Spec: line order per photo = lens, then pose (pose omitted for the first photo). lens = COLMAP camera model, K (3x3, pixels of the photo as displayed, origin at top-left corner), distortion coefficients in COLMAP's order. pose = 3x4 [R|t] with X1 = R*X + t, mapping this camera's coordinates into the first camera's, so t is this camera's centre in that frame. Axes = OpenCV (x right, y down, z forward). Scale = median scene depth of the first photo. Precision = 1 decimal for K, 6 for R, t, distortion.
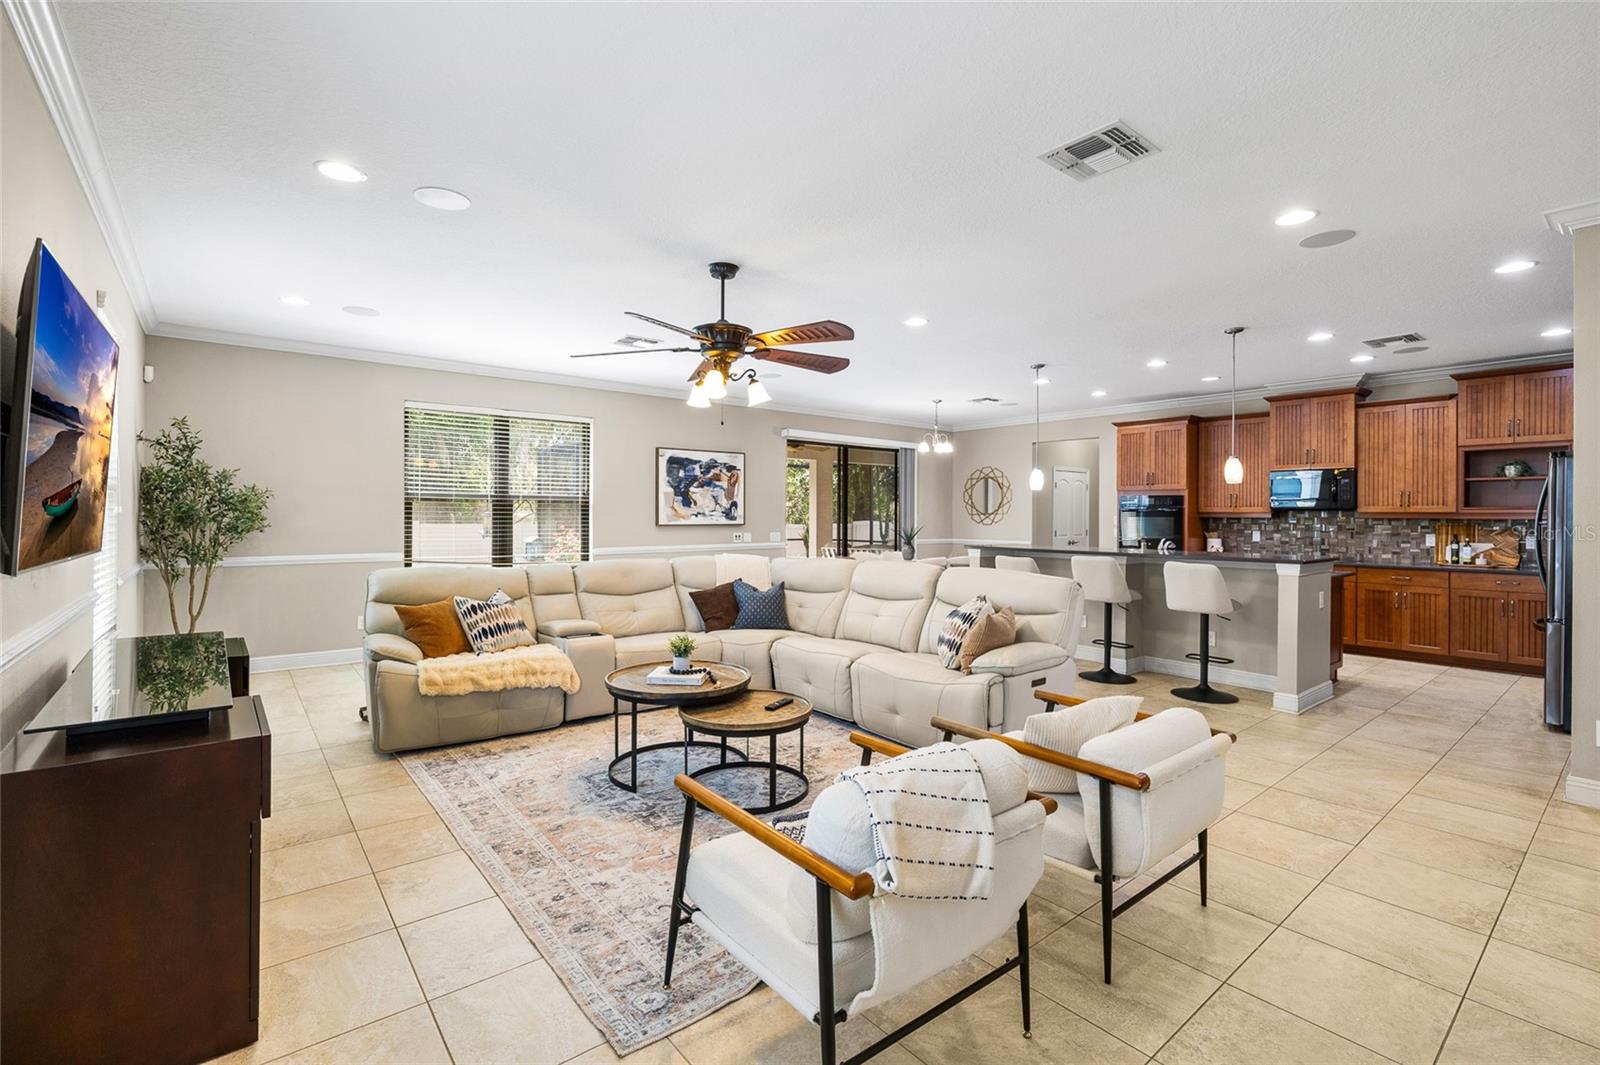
lens RADIAL K [[714.1, 0, 797.7], [0, 714.1, 517.3], [0, 0, 1]] dist [-0.007600, 0.000985]
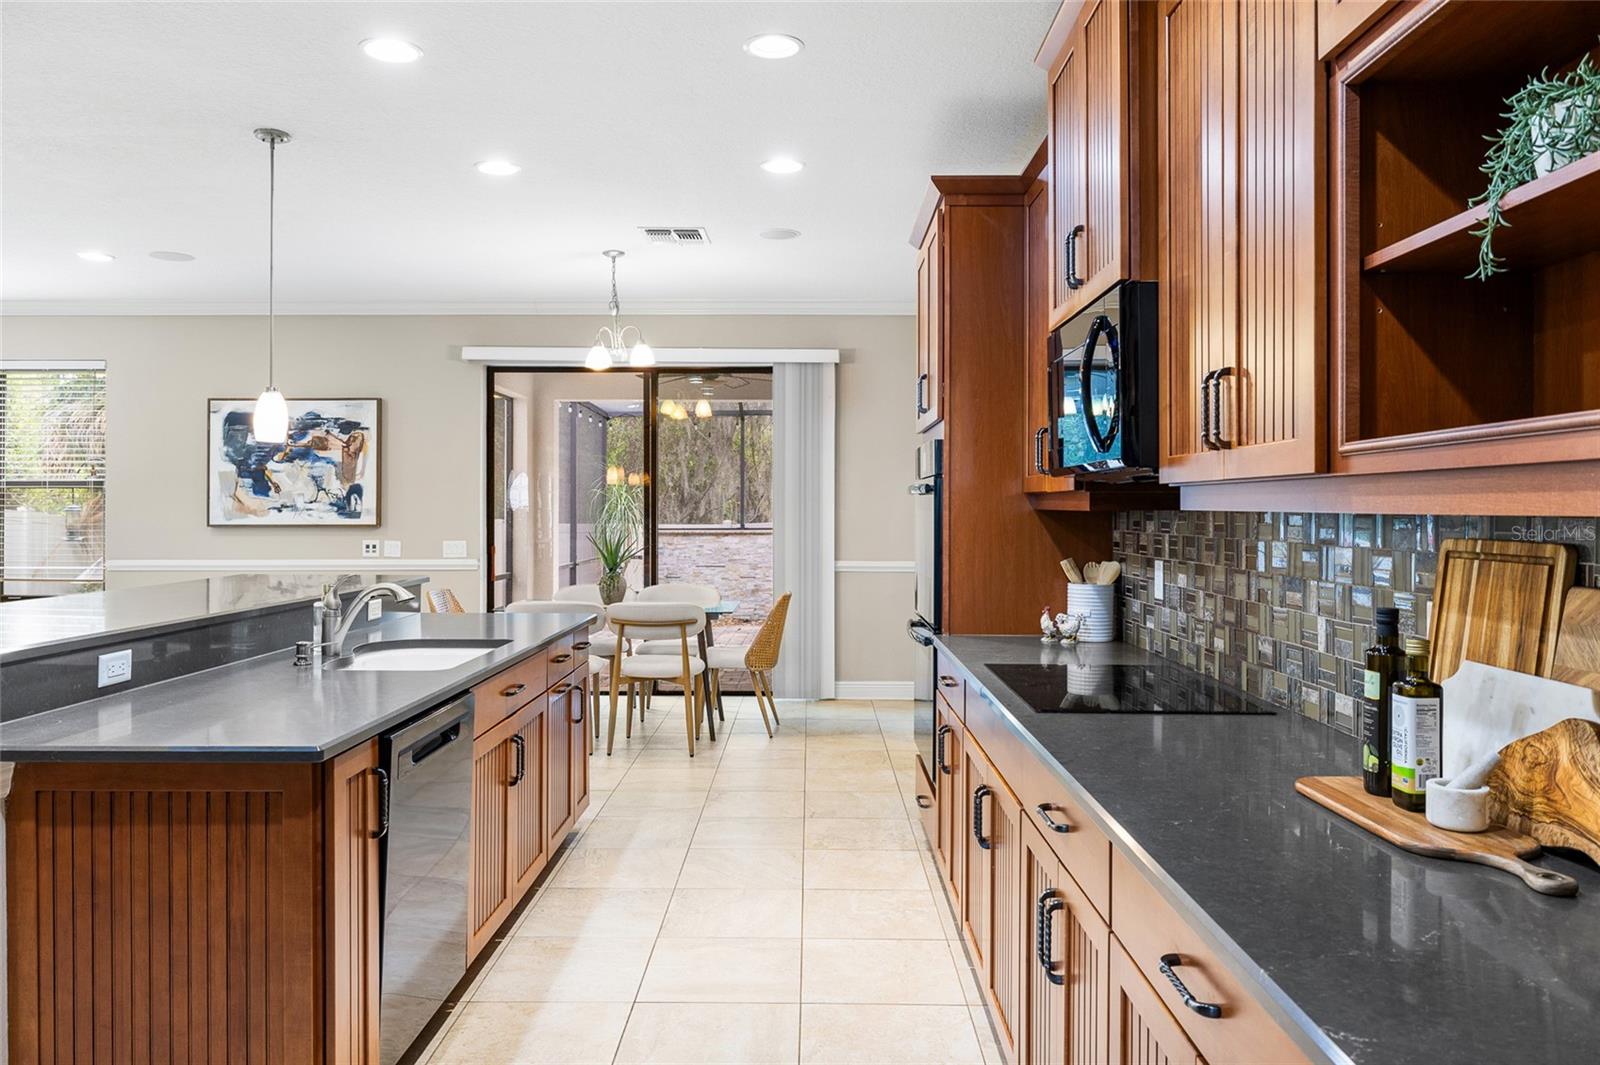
lens RADIAL K [[1119.0, 0, 792.7], [0, 1119.0, 507.5], [0, 0, 1]] dist [-0.000942, 0.007463]
pose [[0.768614, -0.004613, -0.639696, 0.781114], [0.000696, 0.999979, -0.006375, 0.001943], [0.639712, 0.004455, 0.768602, 0.566134]]
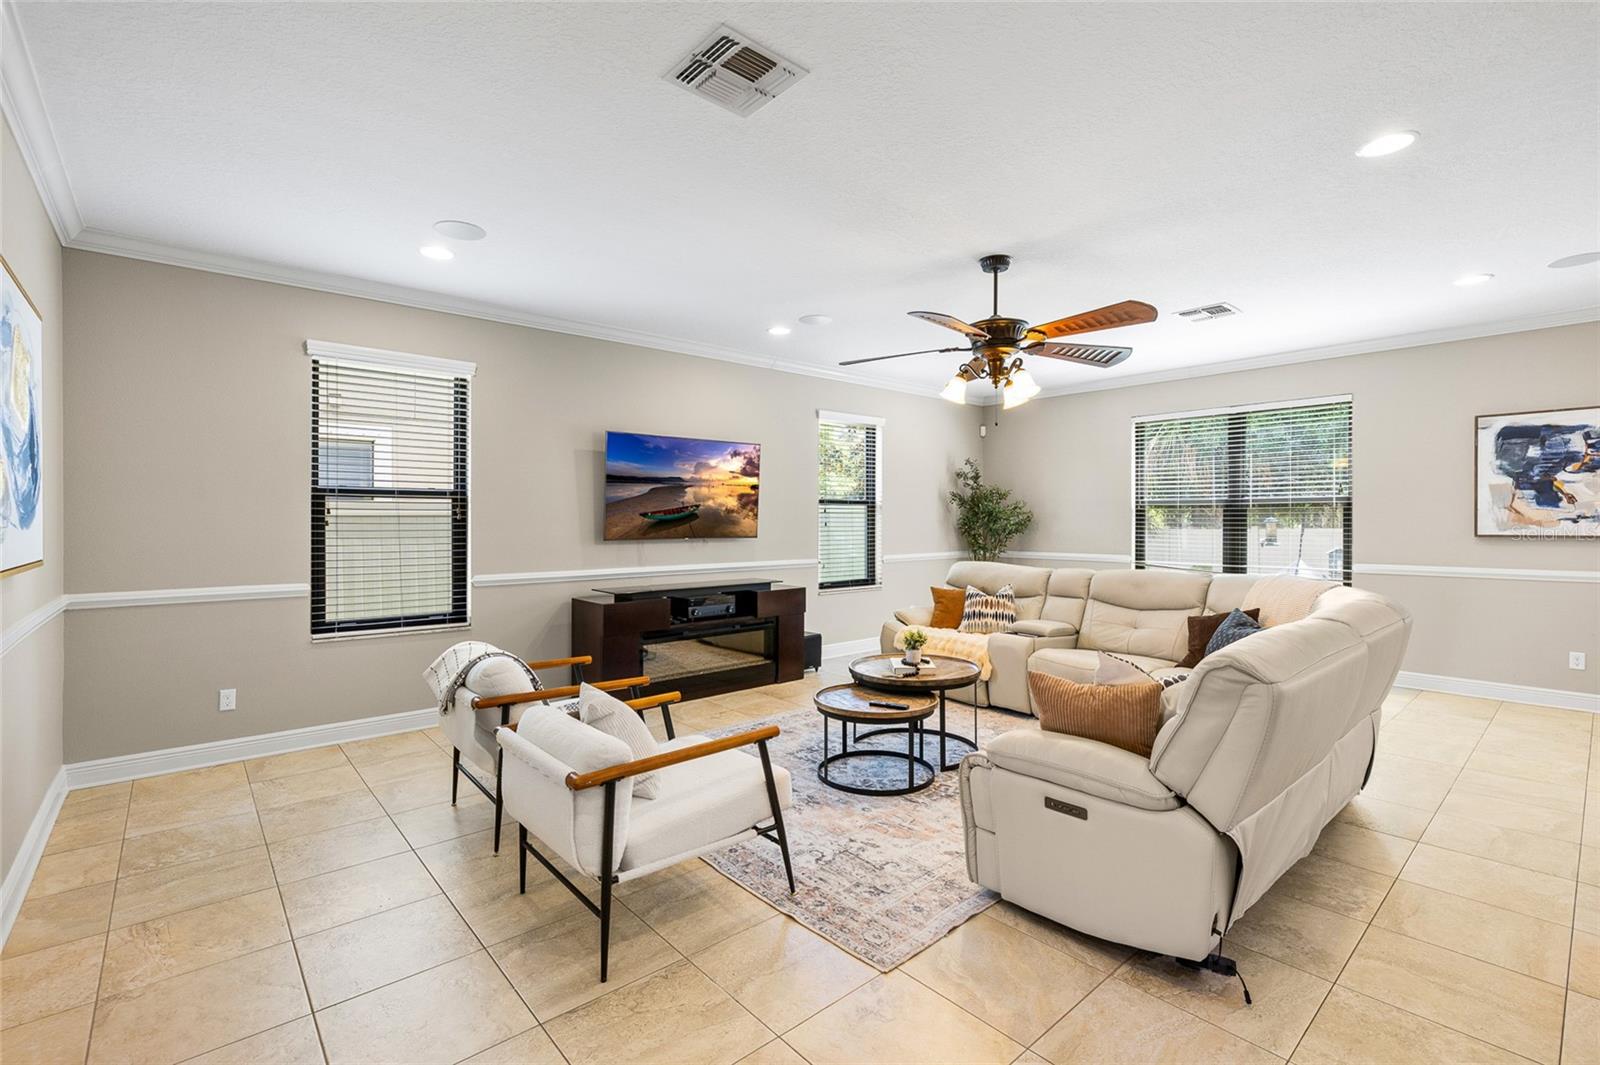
lens RADIAL K [[714.1, 0, 801.5], [0, 714.1, 527.0], [0, 0, 1]] dist [-0.007600, 0.000985]
pose [[0.034066, 0.004373, -0.999410, 0.417614], [-0.000258, 0.999990, 0.004367, 0.000431], [0.999420, 0.000109, 0.034066, 0.353634]]
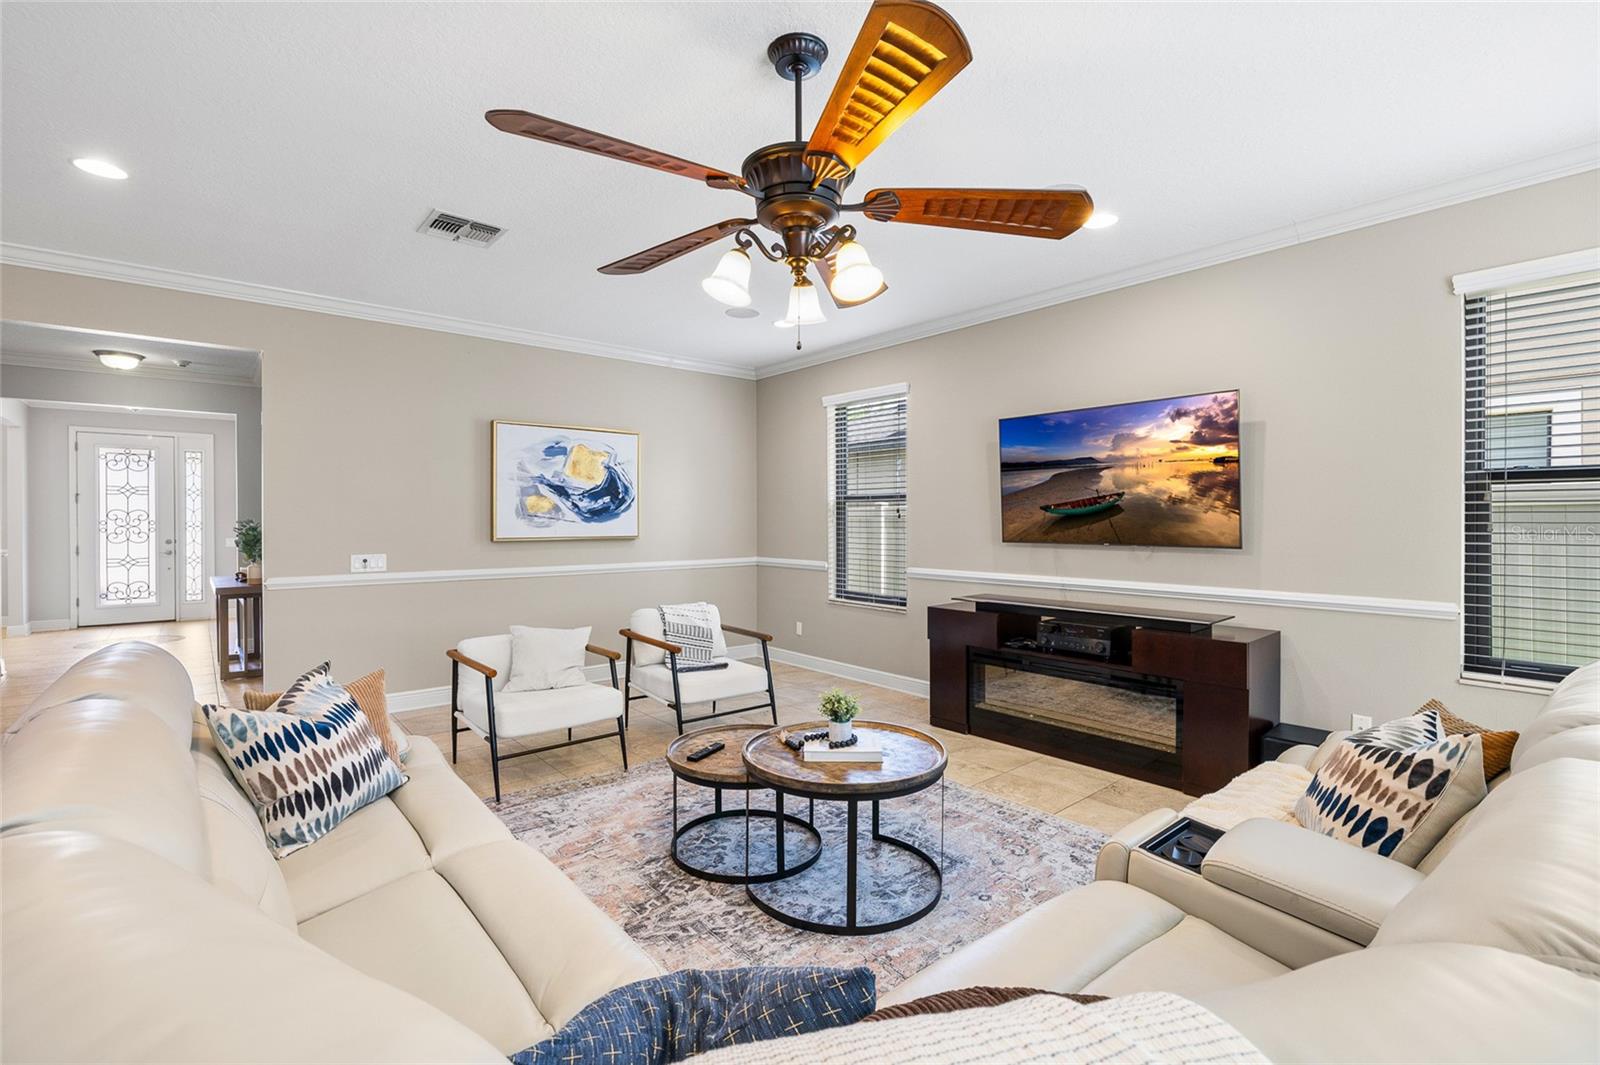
lens RADIAL K [[716.9, 0, 791.0], [0, 716.9, 557.4], [0, 0, 1]] dist [0.025114, 0.000085]
pose [[-0.999971, 0.001826, -0.007411, -0.048774], [0.001392, 0.998303, 0.058212, -0.005035], [0.007504, 0.058200, -0.998277, 0.762531]]
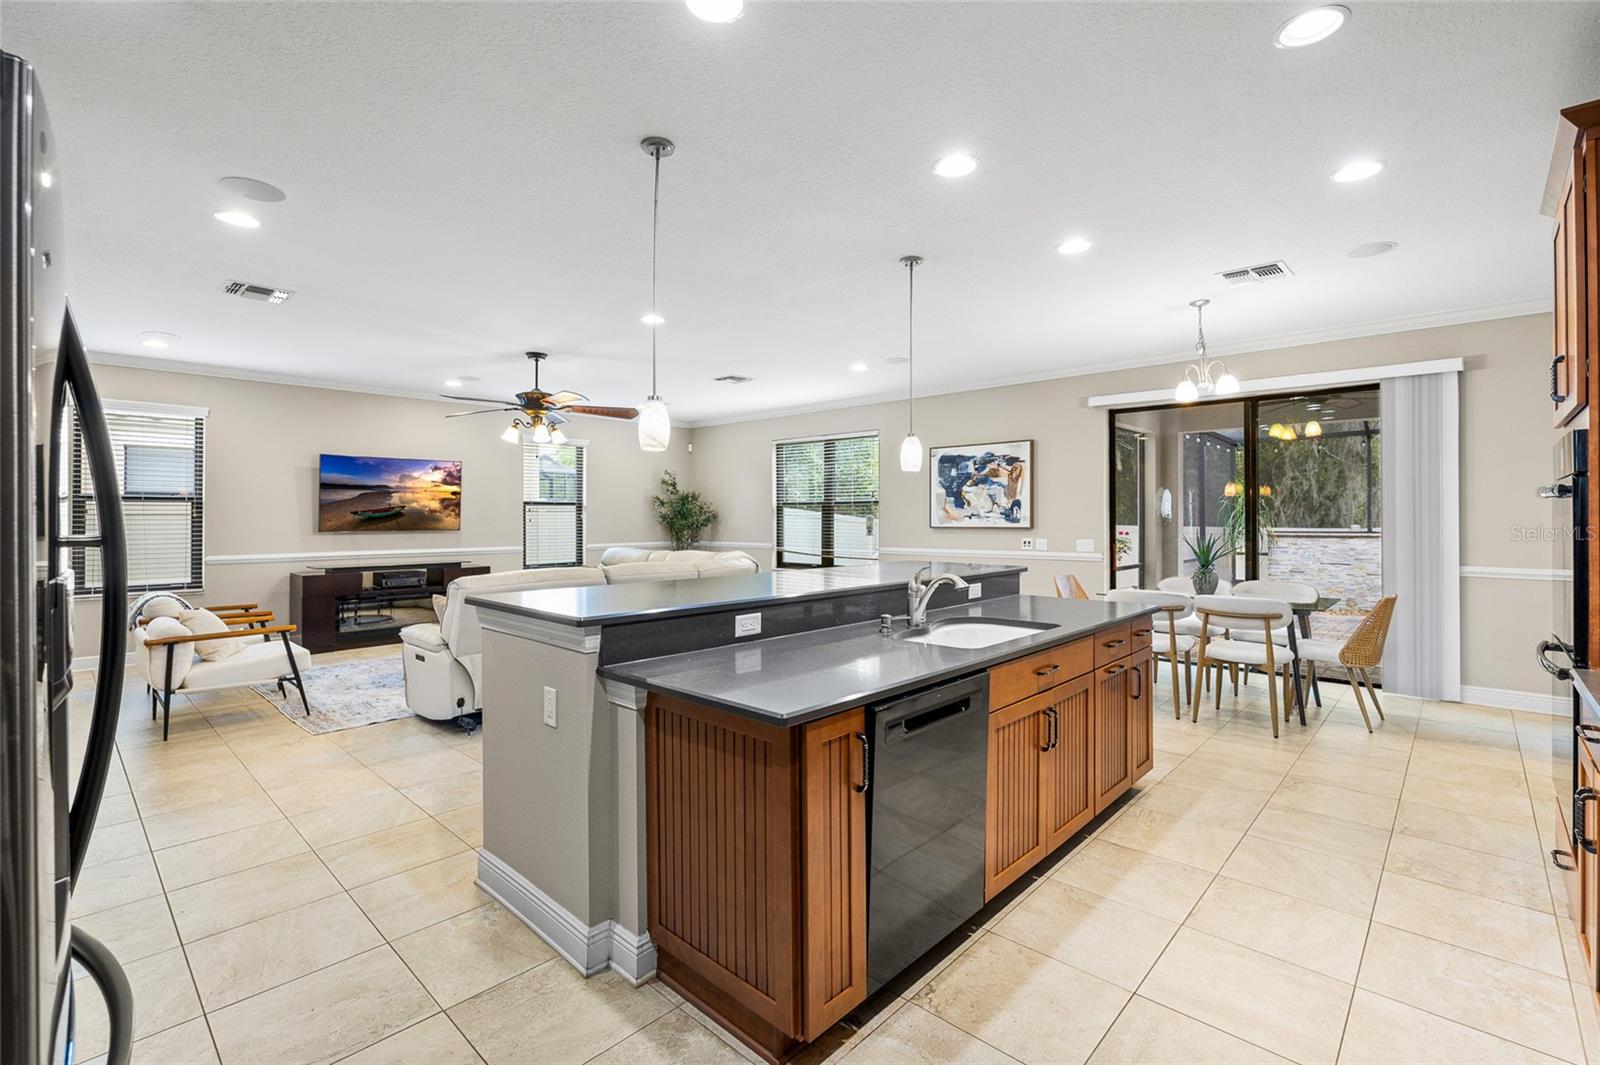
lens RADIAL K [[714.1, 0, 800.1], [0, 714.1, 512.7], [0, 0, 1]] dist [-0.007600, 0.000985]
pose [[0.136586, -0.010630, -0.990571, 0.731404], [0.000730, 0.999943, -0.010630, 0.001307], [0.990628, 0.000728, 0.136586, 0.668773]]
